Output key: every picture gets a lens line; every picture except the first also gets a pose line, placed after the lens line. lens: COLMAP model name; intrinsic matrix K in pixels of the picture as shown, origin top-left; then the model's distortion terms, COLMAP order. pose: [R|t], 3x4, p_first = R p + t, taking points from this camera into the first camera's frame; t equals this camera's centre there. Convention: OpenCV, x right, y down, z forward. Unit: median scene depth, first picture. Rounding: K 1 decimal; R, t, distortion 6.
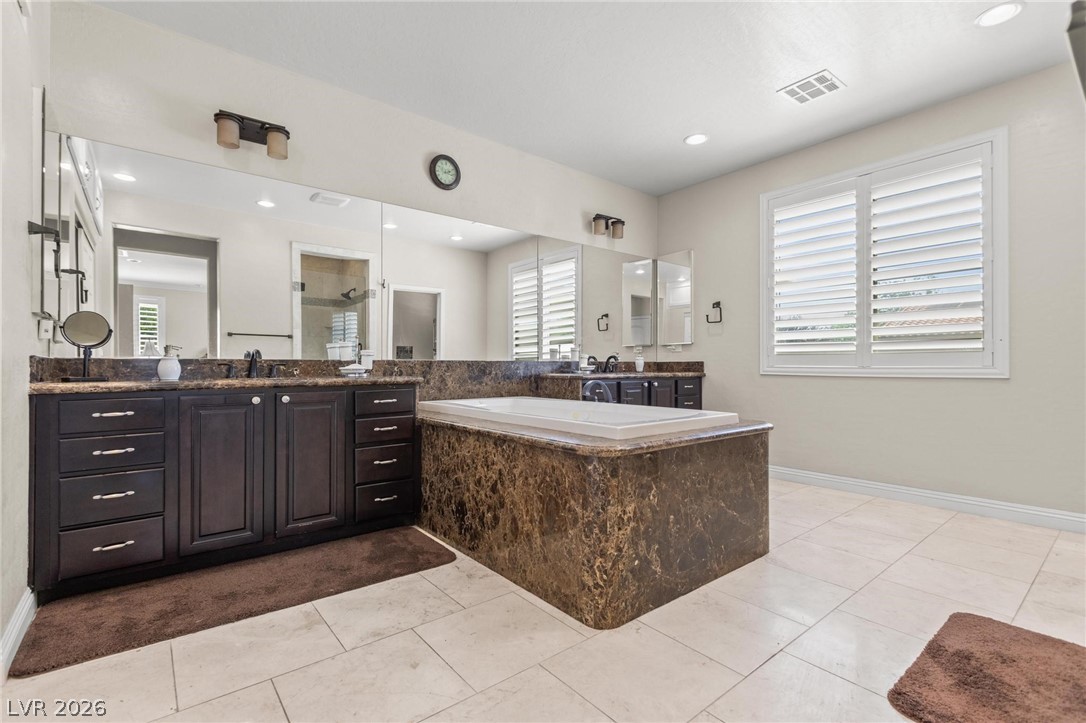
lens RADIAL K [[502.0, 0, 531.7], [0, 502.0, 367.3], [0, 0, 1]] dist [0.013663, -0.000858]
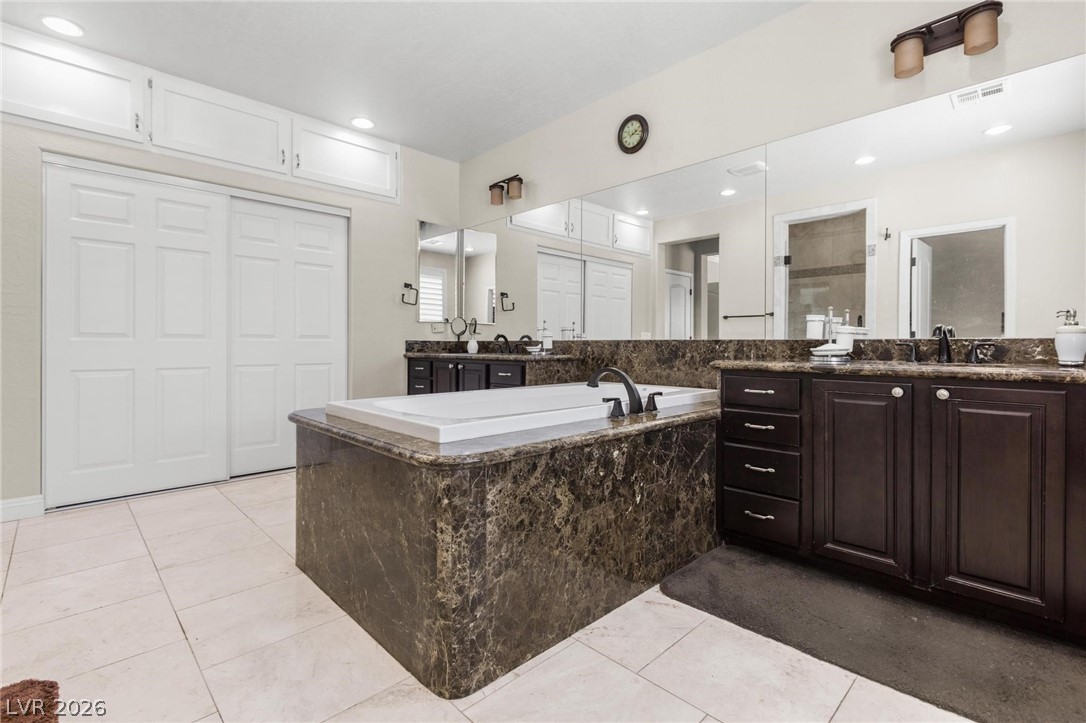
lens RADIAL K [[502.0, 0, 536.3], [0, 502.0, 345.1], [0, 0, 1]] dist [0.013663, -0.000858]
pose [[0.087001, 0.003267, -0.996203, 0.598413], [-0.005830, 0.999979, 0.002771, -0.005055], [0.996191, 0.005566, 0.087018, 0.617191]]
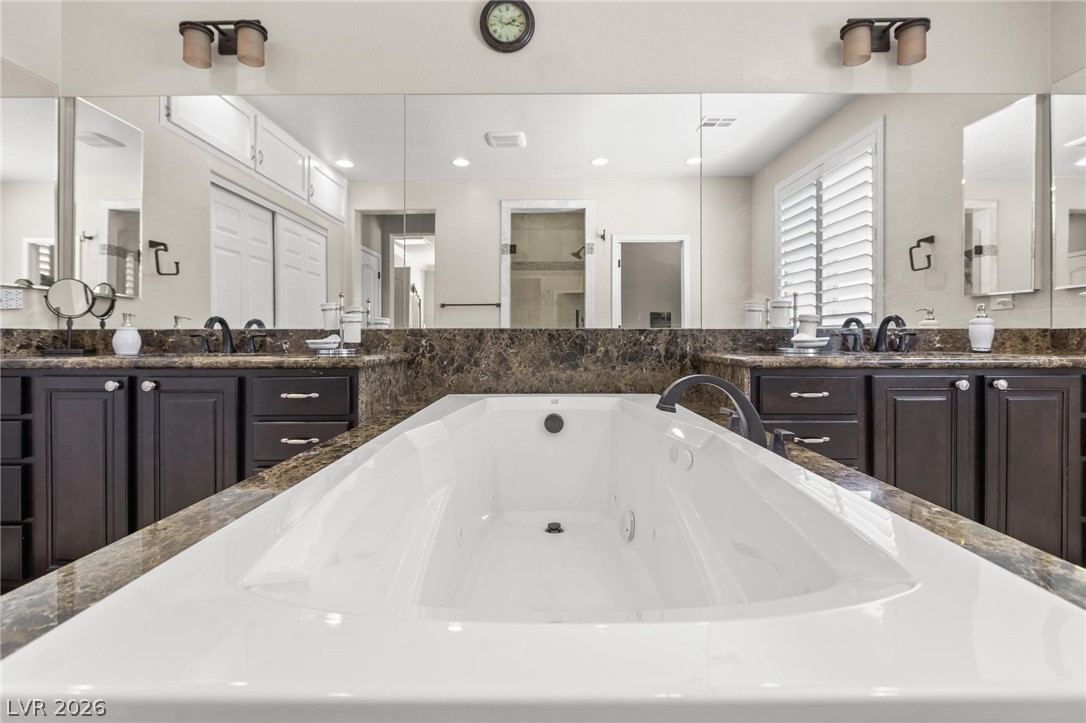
lens RADIAL K [[499.8, 0, 551.2], [0, 499.8, 338.9], [0, 0, 1]] dist [-0.004009, -0.000305]
pose [[0.782133, 0.003507, -0.623102, 0.208256], [-0.002404, 0.999994, 0.002611, -0.002484], [0.623107, -0.000544, 0.782136, 0.457576]]
